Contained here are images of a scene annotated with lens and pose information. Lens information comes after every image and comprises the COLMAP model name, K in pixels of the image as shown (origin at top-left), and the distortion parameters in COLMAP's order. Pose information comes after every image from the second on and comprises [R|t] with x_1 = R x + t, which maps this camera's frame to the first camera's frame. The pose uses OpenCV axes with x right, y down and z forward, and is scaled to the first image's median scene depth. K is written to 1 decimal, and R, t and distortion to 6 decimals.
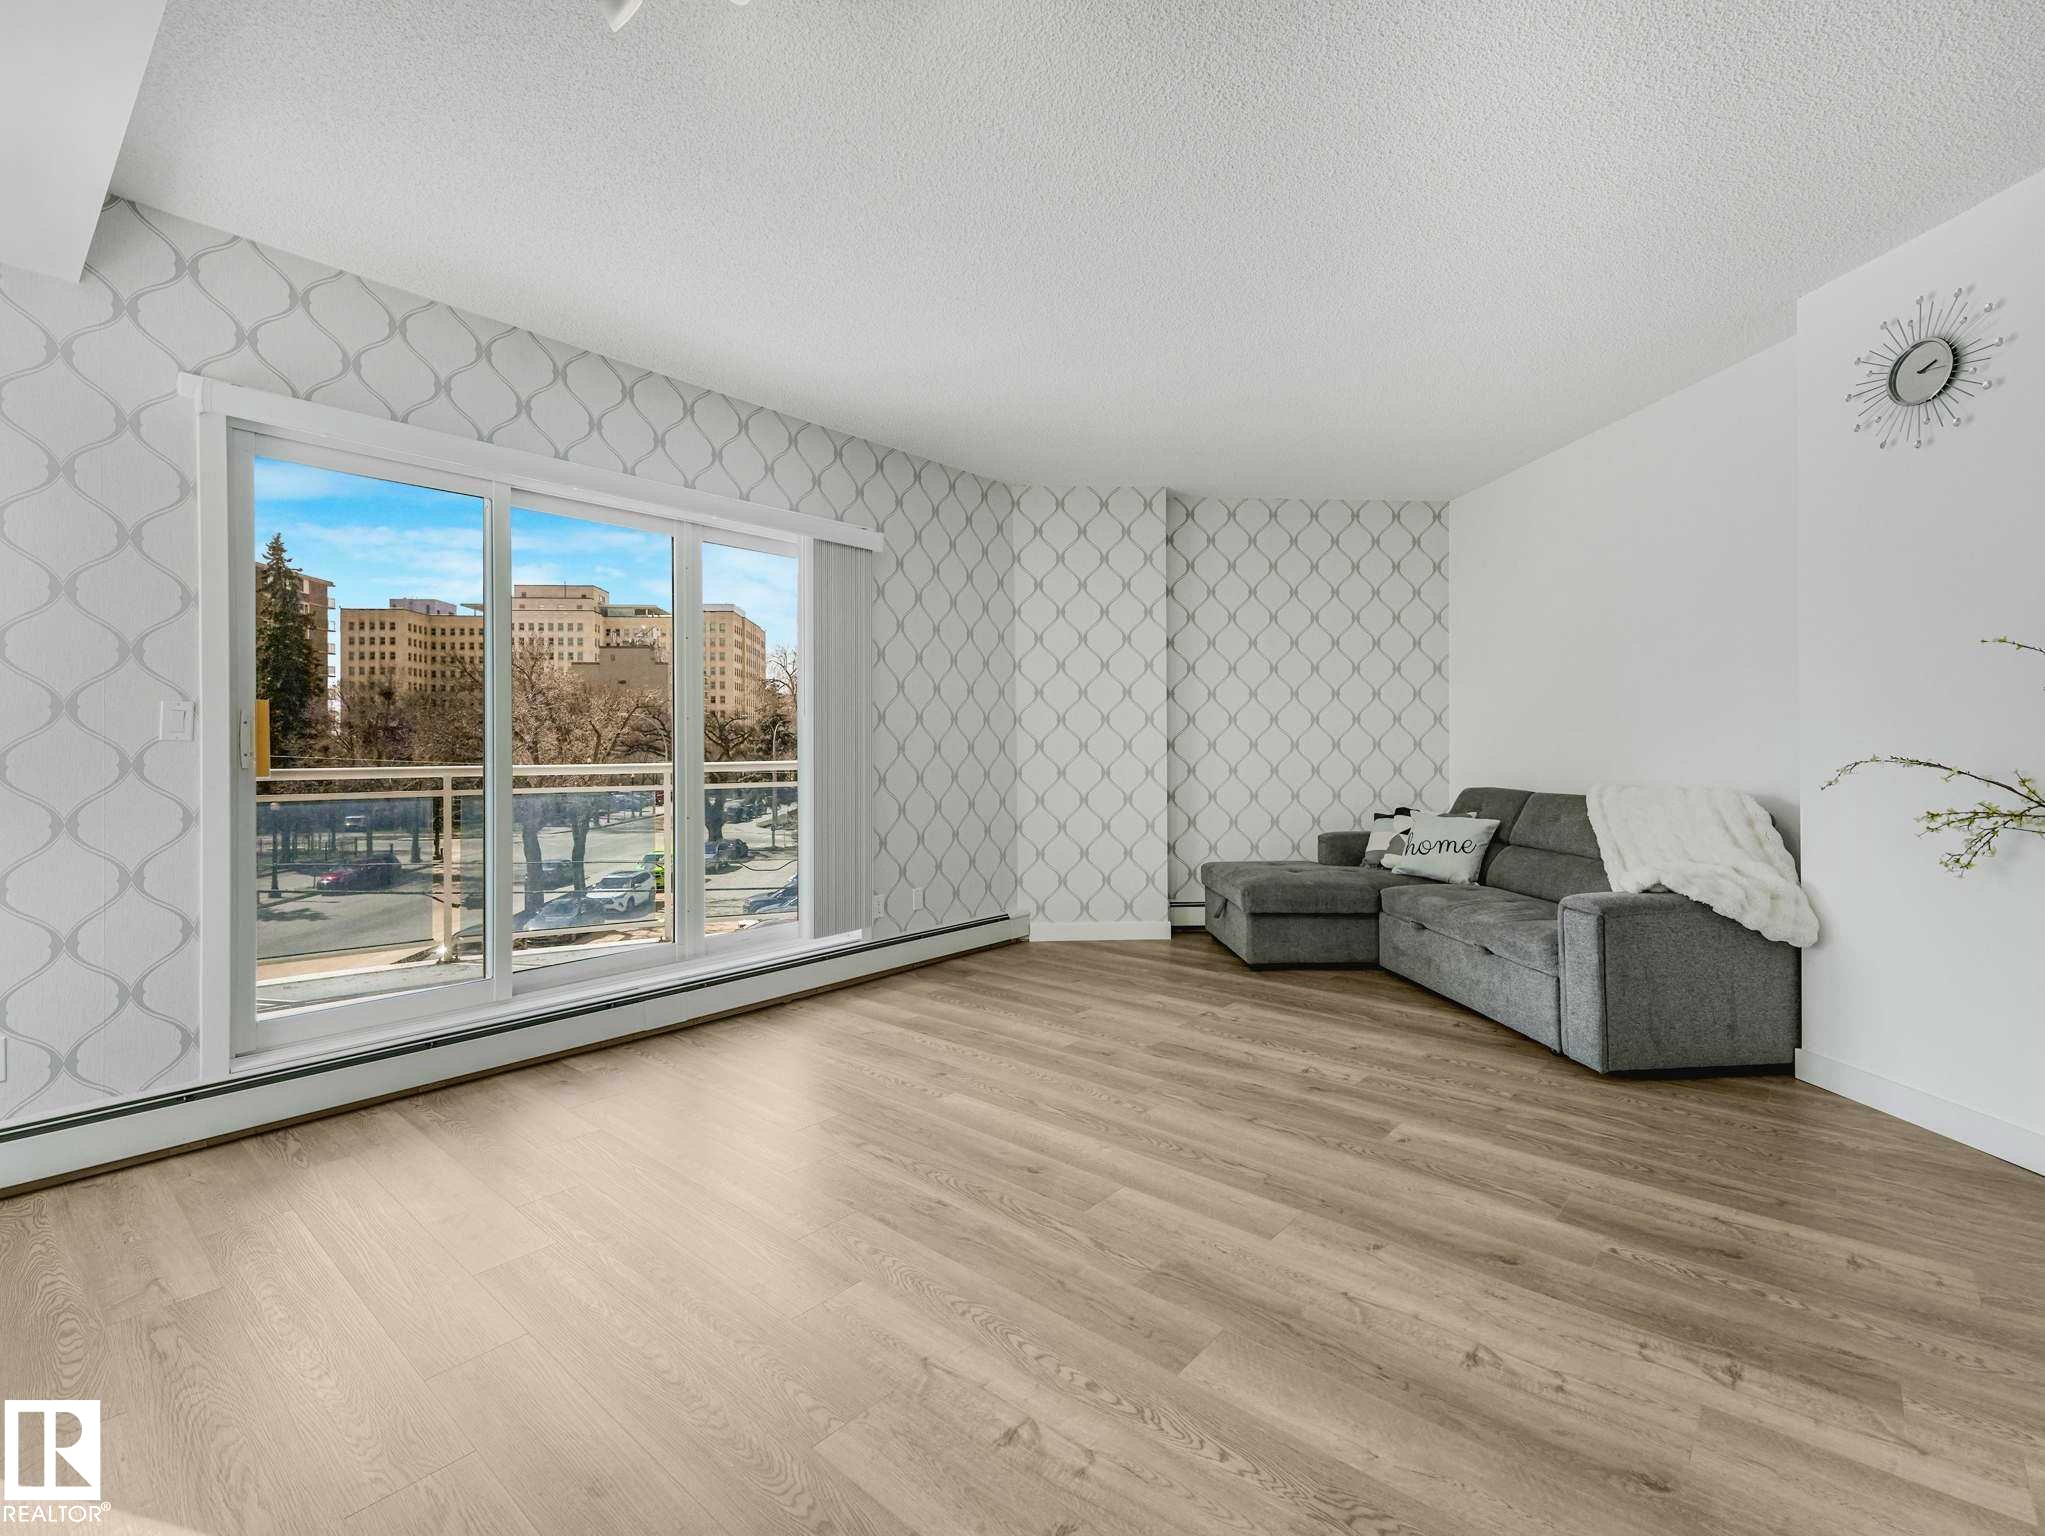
lens RADIAL K [[921.1, 0, 1057.7], [0, 921.1, 740.8], [0, 0, 1]] dist [0.042660, -0.012632]
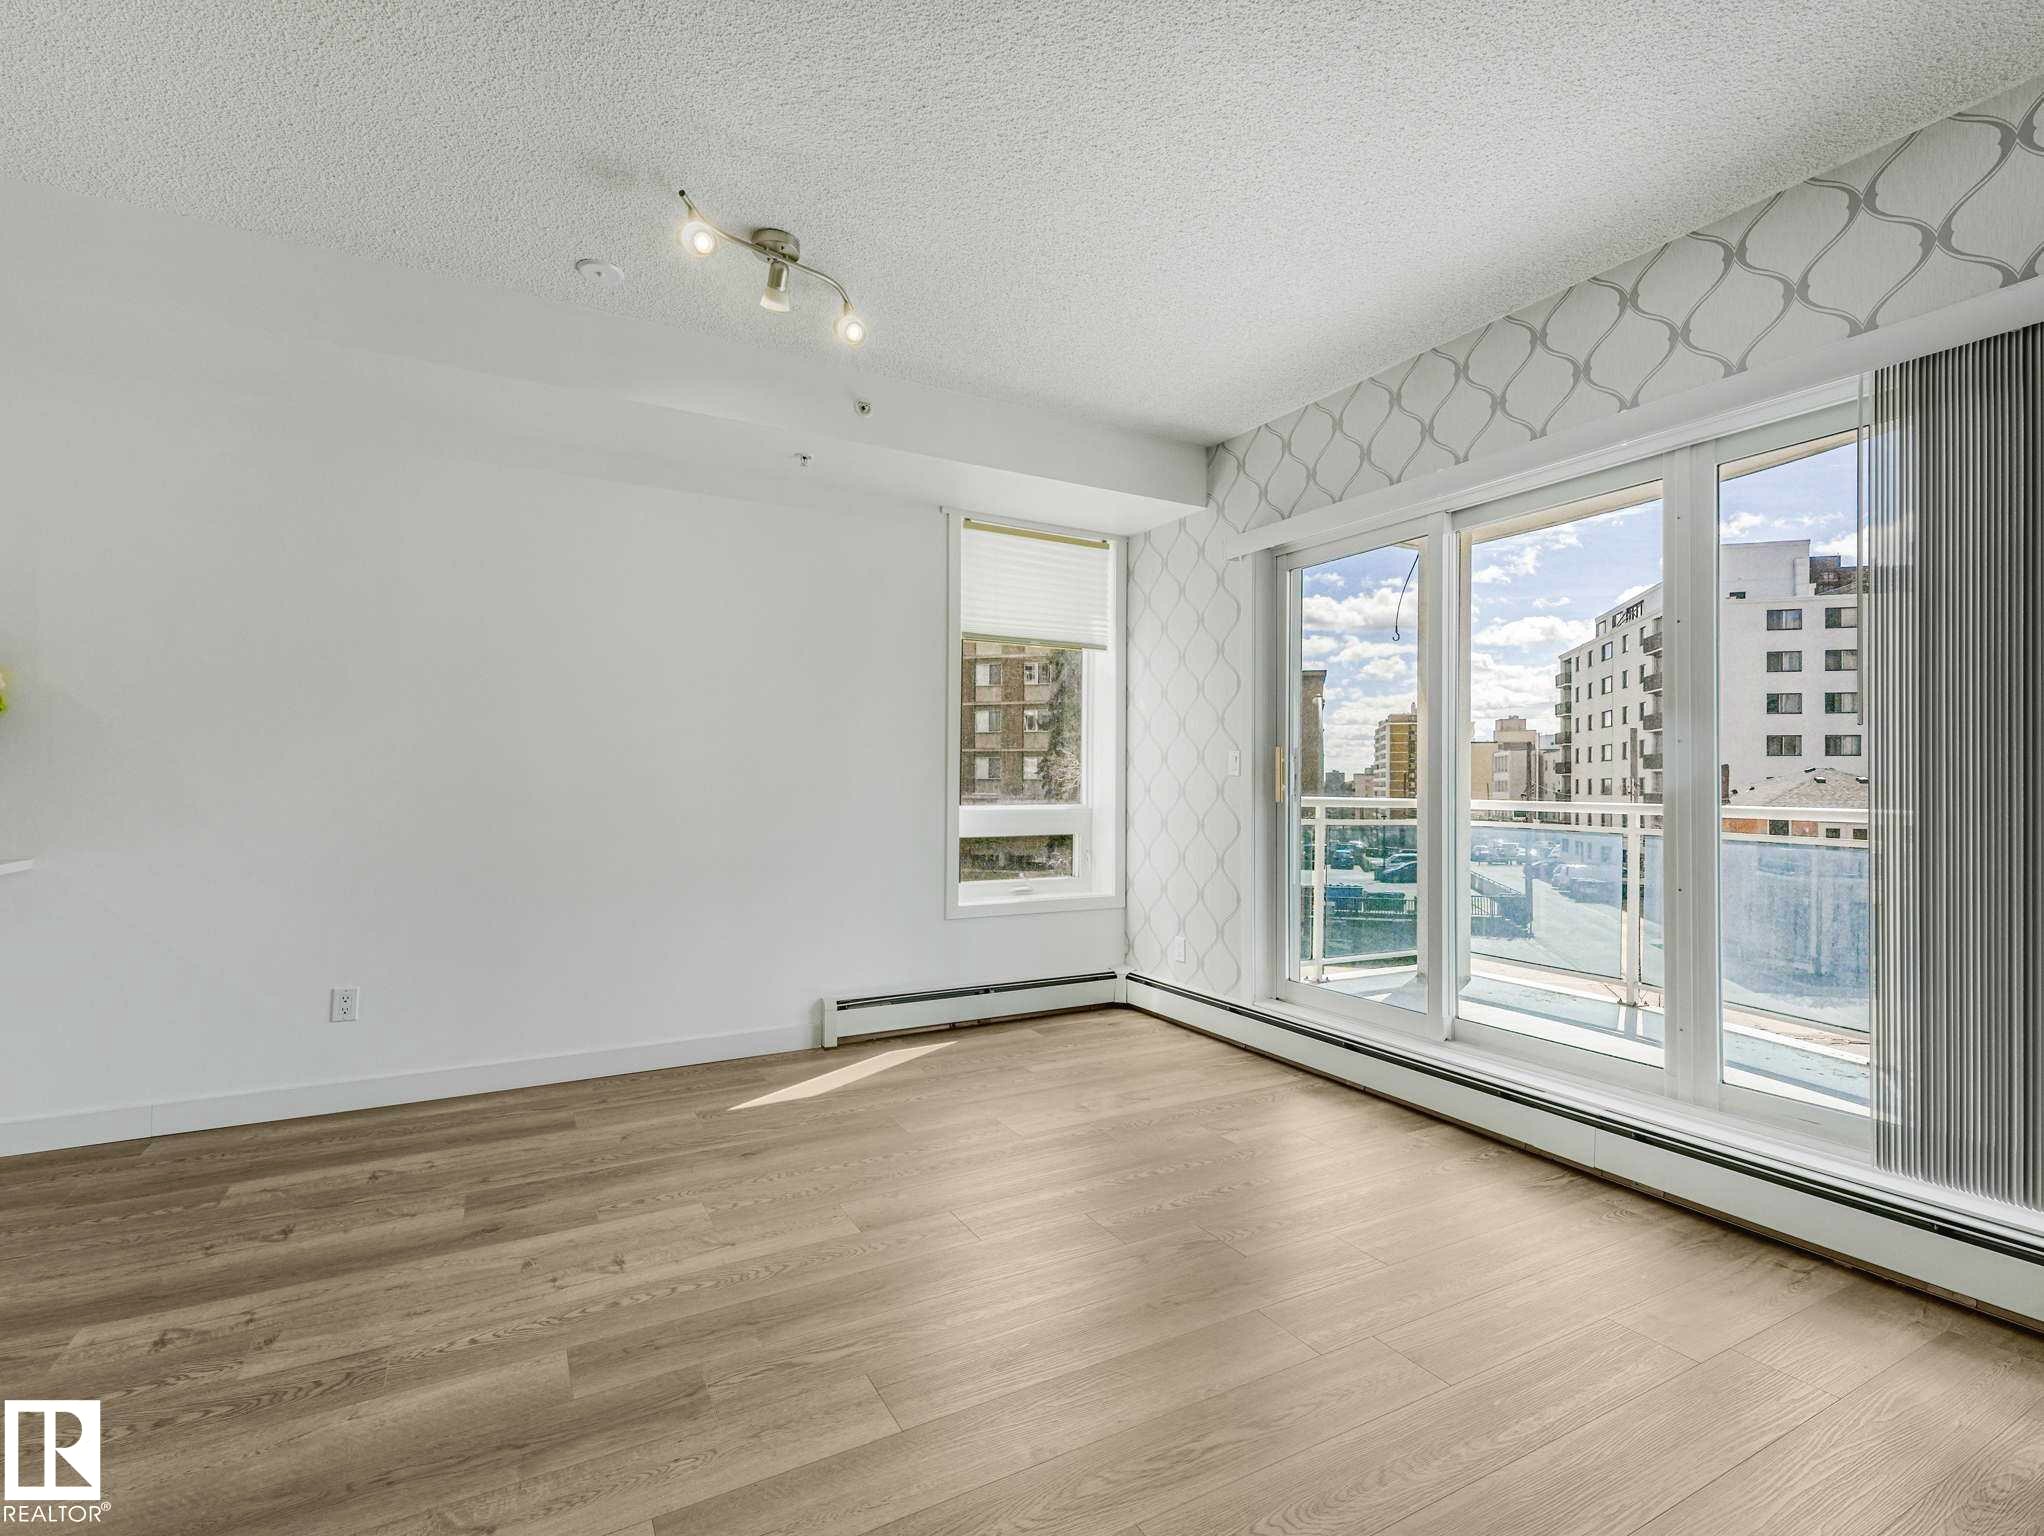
lens RADIAL K [[939.4, 0, 1017.4], [0, 939.4, 778.9], [0, 0, 1]] dist [0.029514, -0.012858]
pose [[-0.360619, -0.000964, -0.932713, 0.475738], [0.000465, 0.999999, -0.001213, 0.004032], [0.932713, -0.000871, -0.360619, 0.921744]]
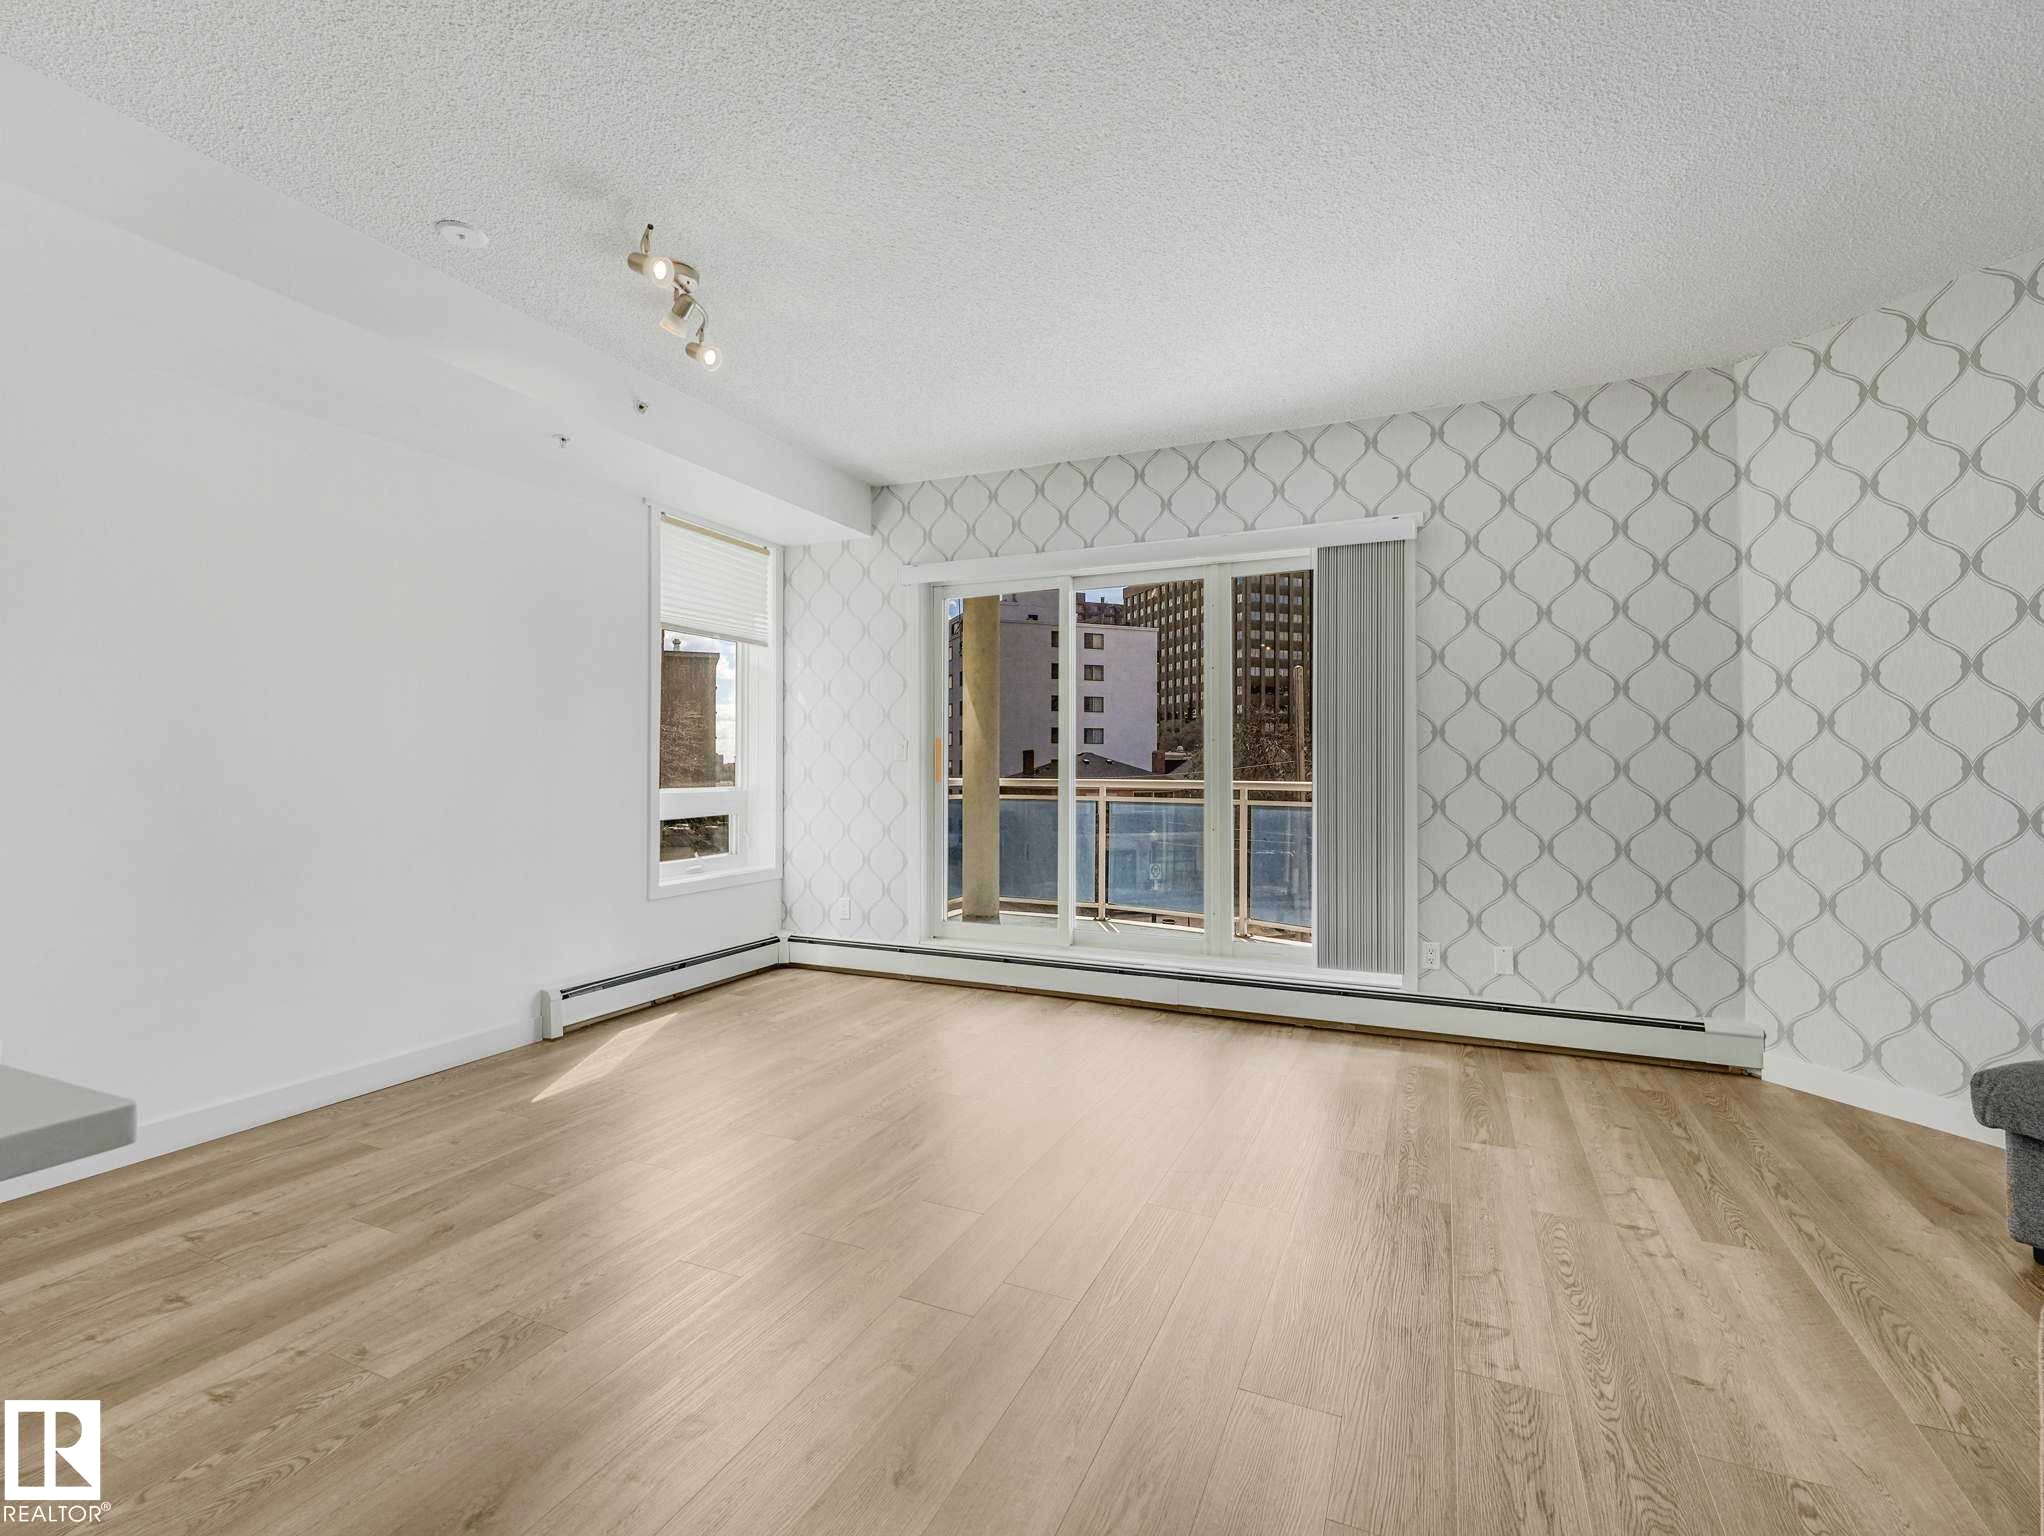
lens RADIAL K [[949.9, 0, 1022.0], [0, 949.9, 768.0], [0, 0, 1]] dist [0.034702, -0.013844]
pose [[0.278971, 0.005637, -0.960283, 0.728774], [0.002034, 0.999977, 0.006461, 0.001017], [0.960297, -0.003756, 0.278953, 0.528609]]
